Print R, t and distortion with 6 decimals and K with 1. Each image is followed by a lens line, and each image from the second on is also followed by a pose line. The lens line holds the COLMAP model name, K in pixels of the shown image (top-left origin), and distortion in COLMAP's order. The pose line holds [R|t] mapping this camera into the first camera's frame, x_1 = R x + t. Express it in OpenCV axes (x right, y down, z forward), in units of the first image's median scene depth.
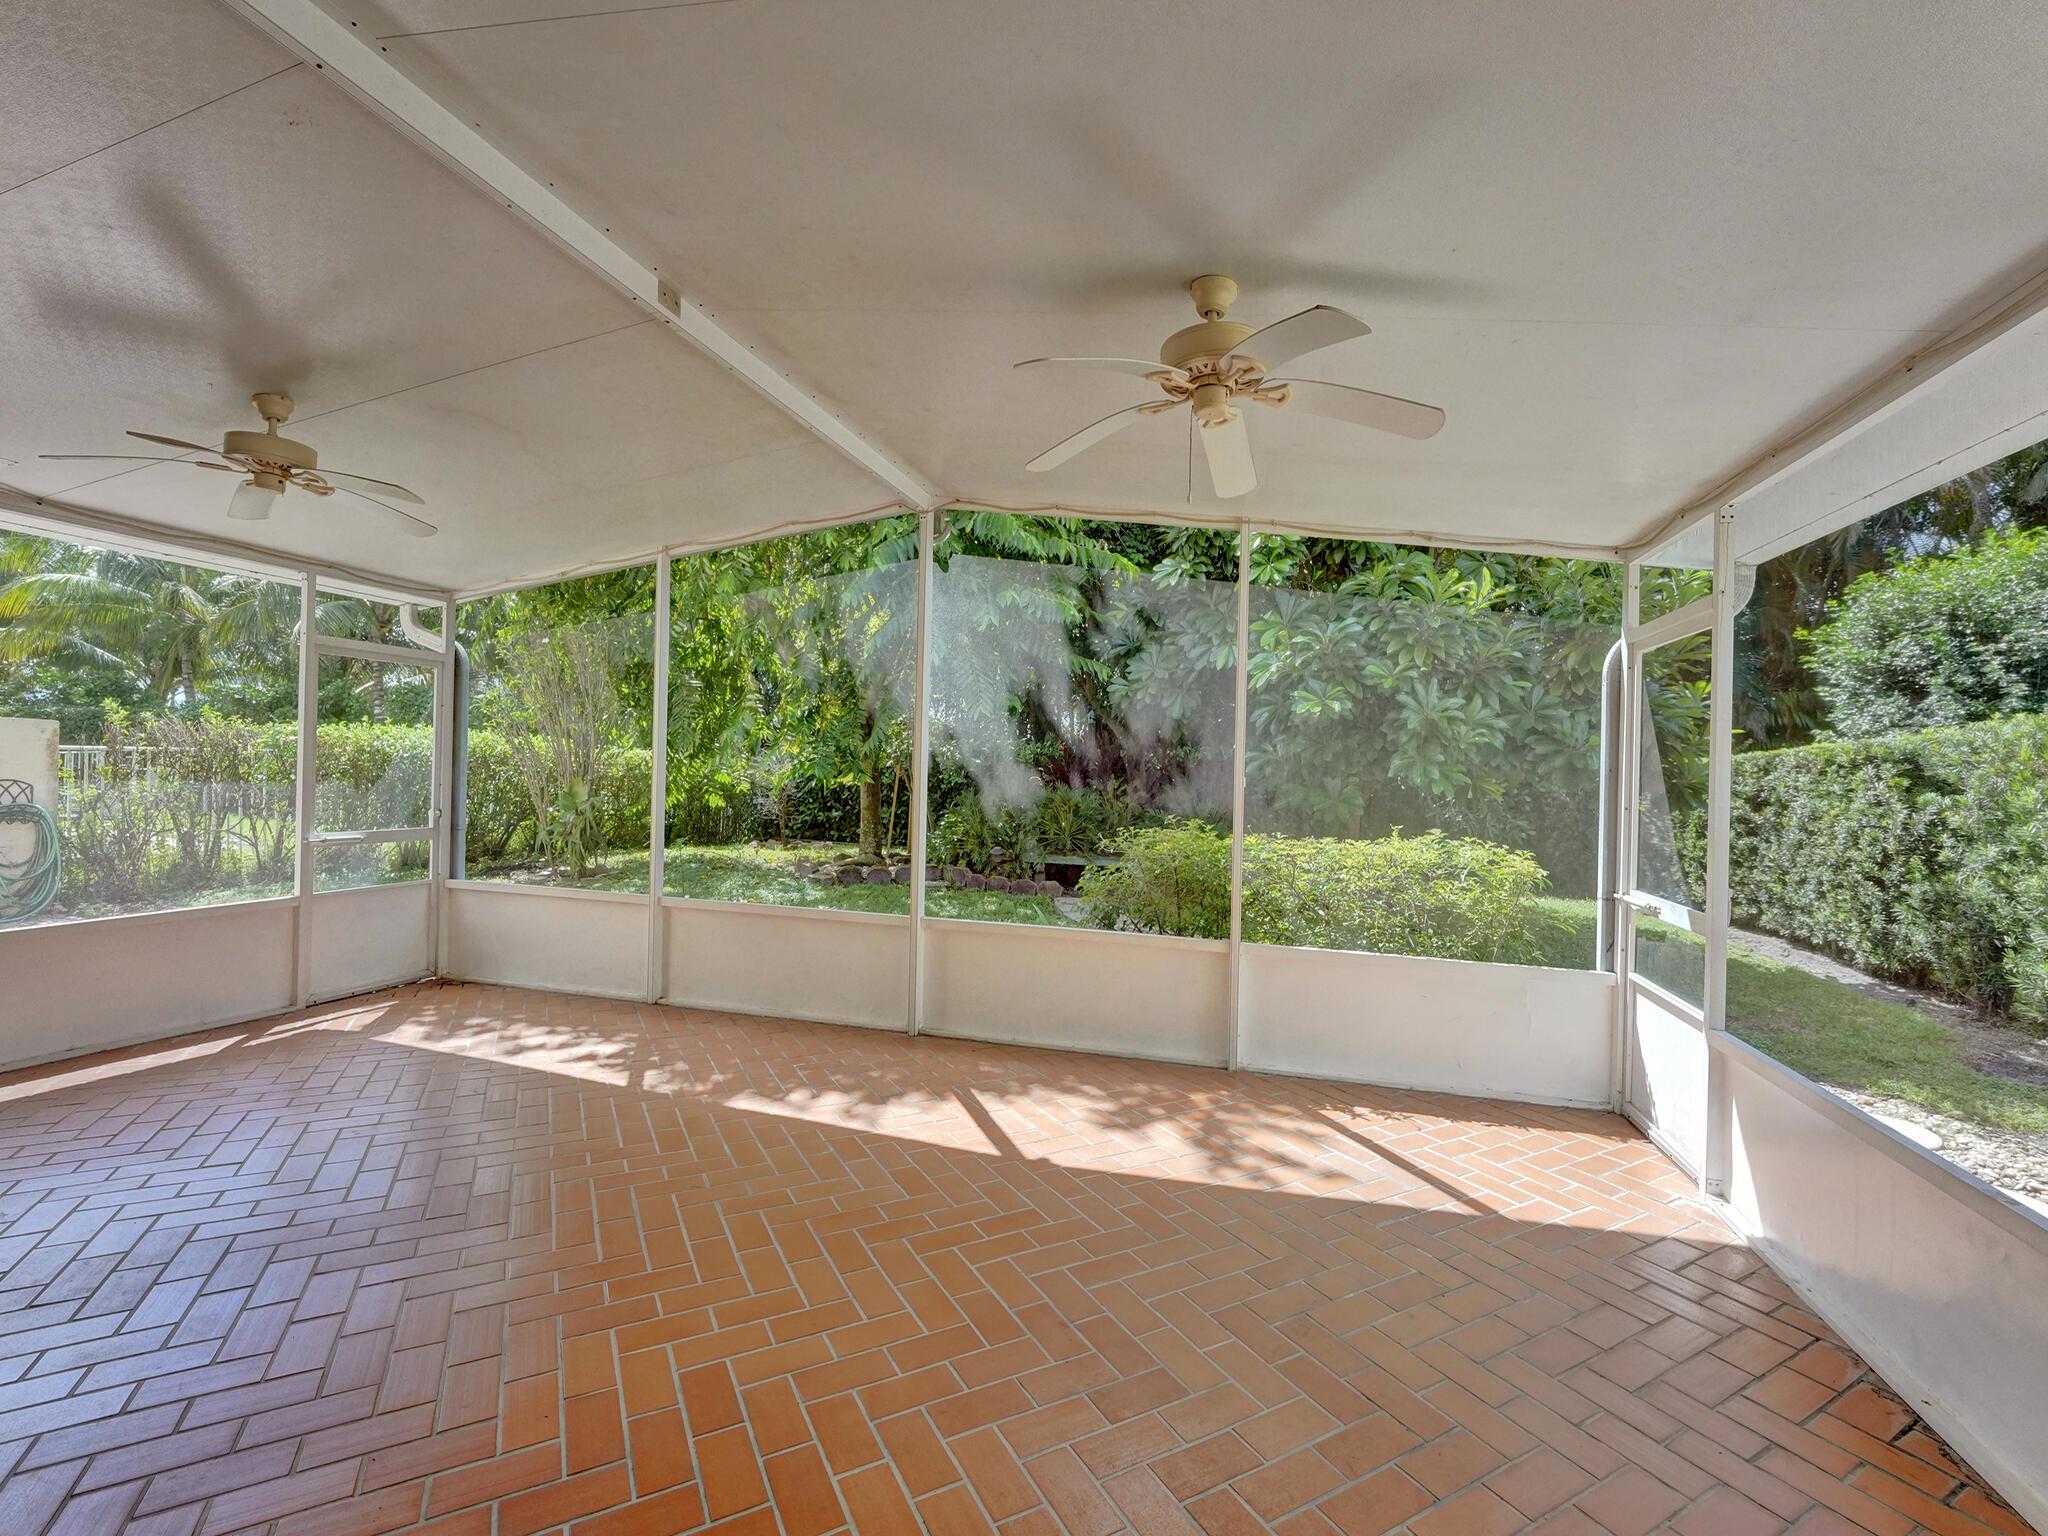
lens RADIAL K [[844.2, 0, 1024.0], [0, 844.2, 768.0], [0, 0, 1]] dist [0.032032, -0.000055]
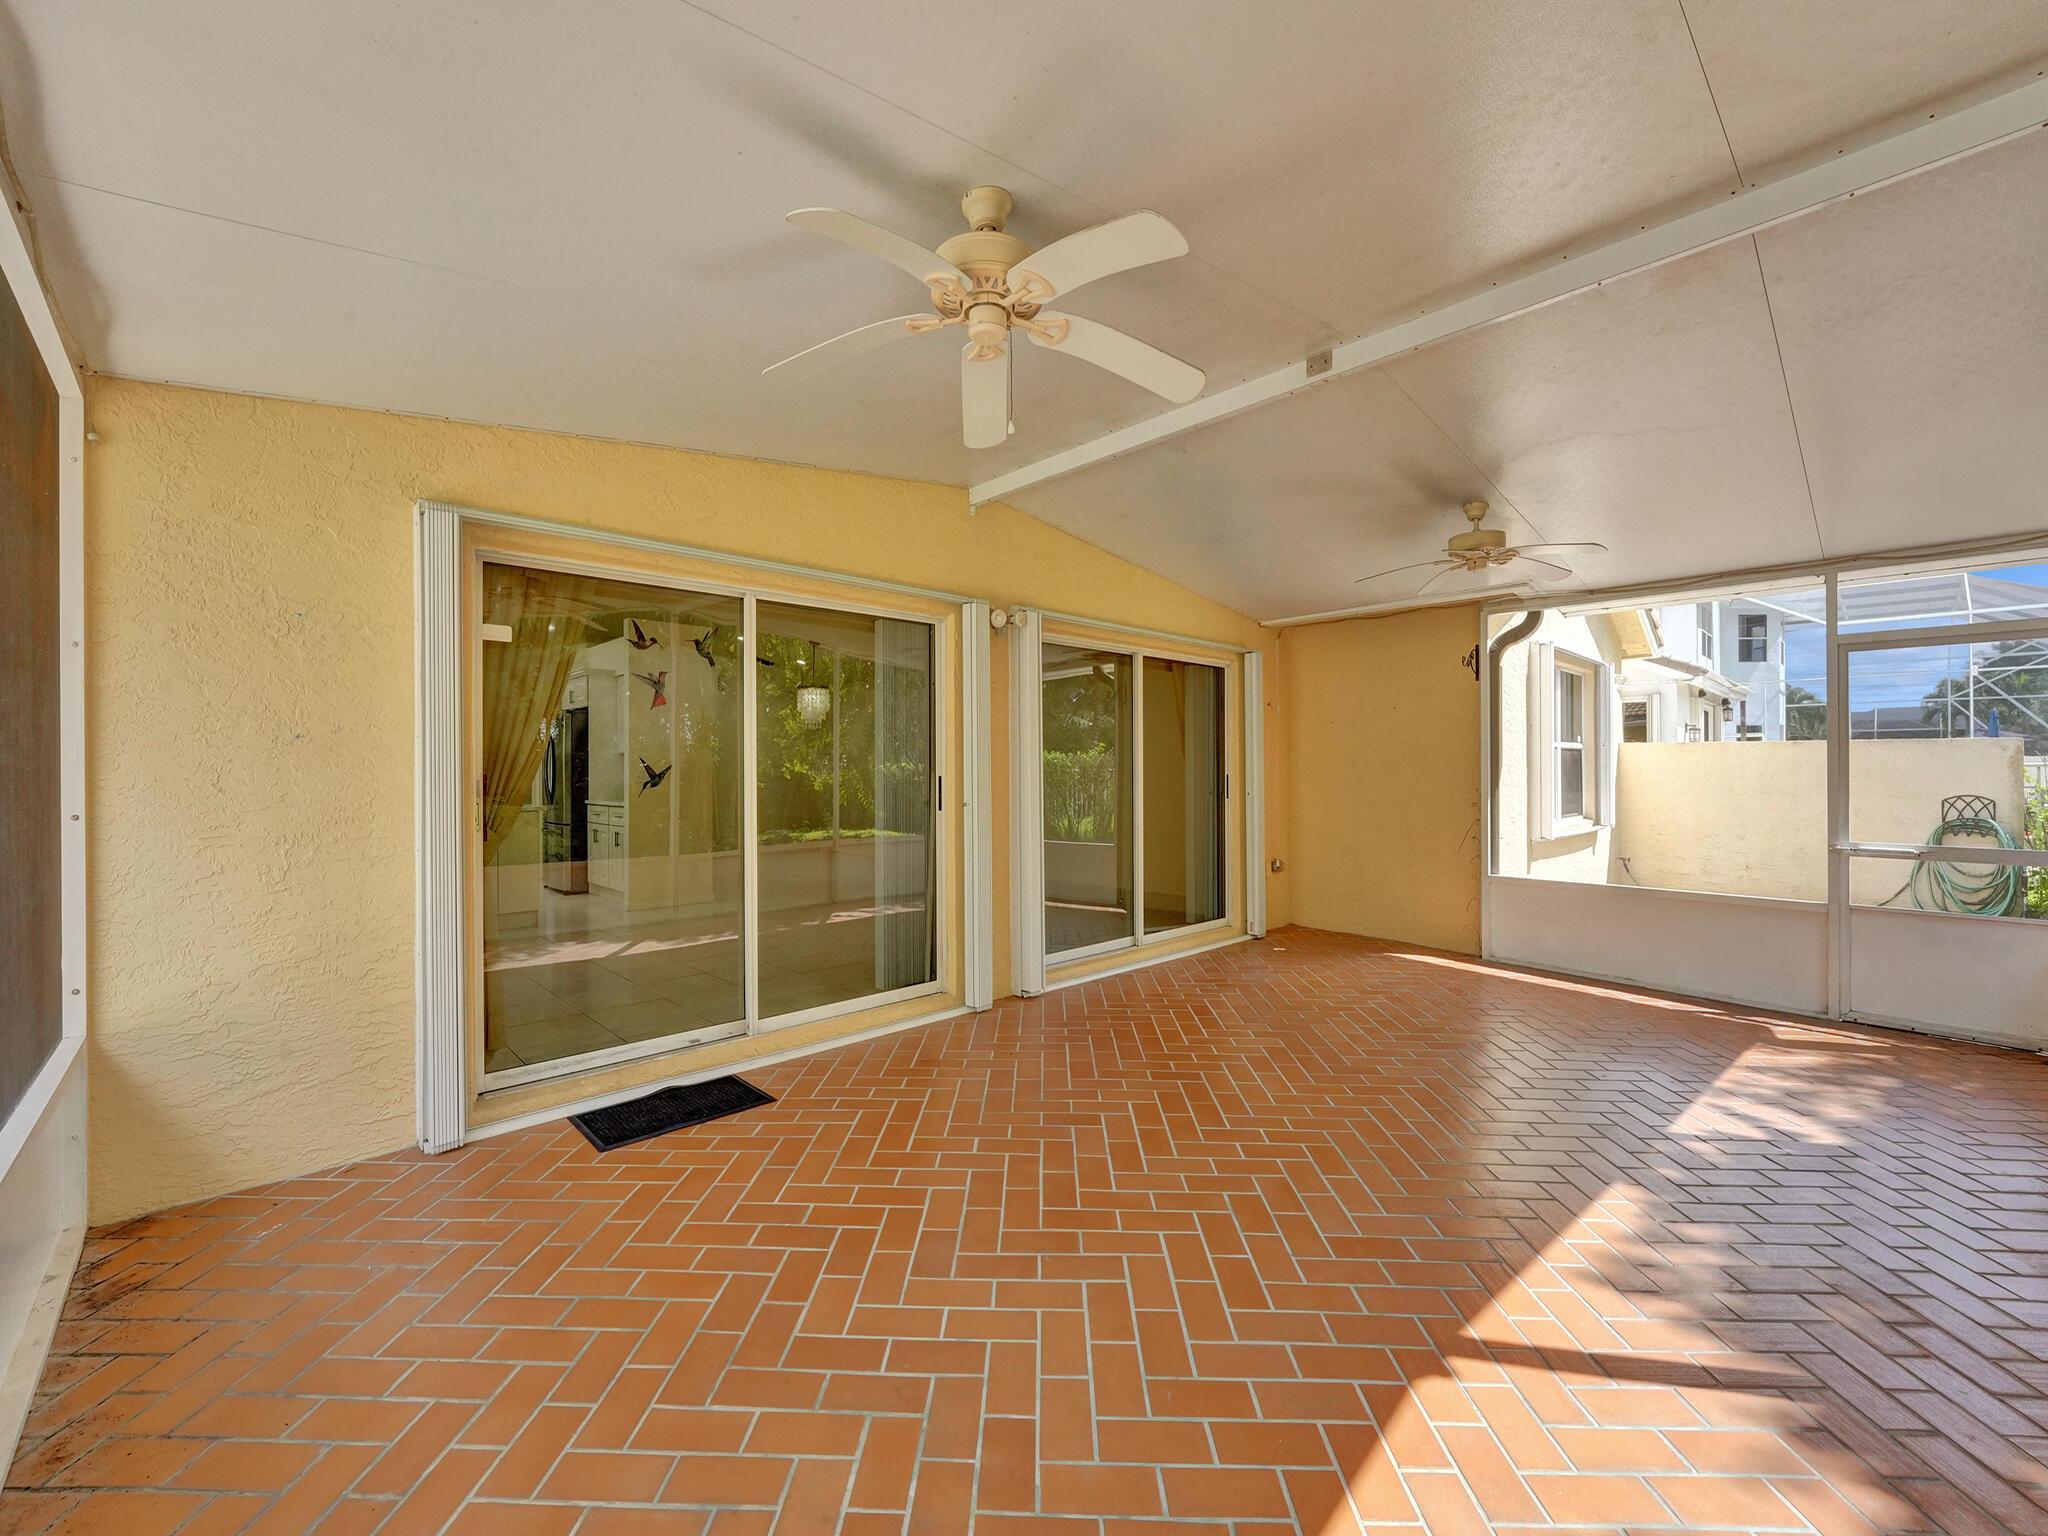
lens RADIAL K [[849.7, 0, 1024.0], [0, 849.7, 768.0], [0, 0, 1]] dist [-0.001231, -0.000039]
pose [[-0.435645, -0.026466, -0.899730, 0.387346], [-0.010232, 0.999649, -0.024450, 0.022305], [0.900061, -0.001445, -0.435762, 0.533770]]
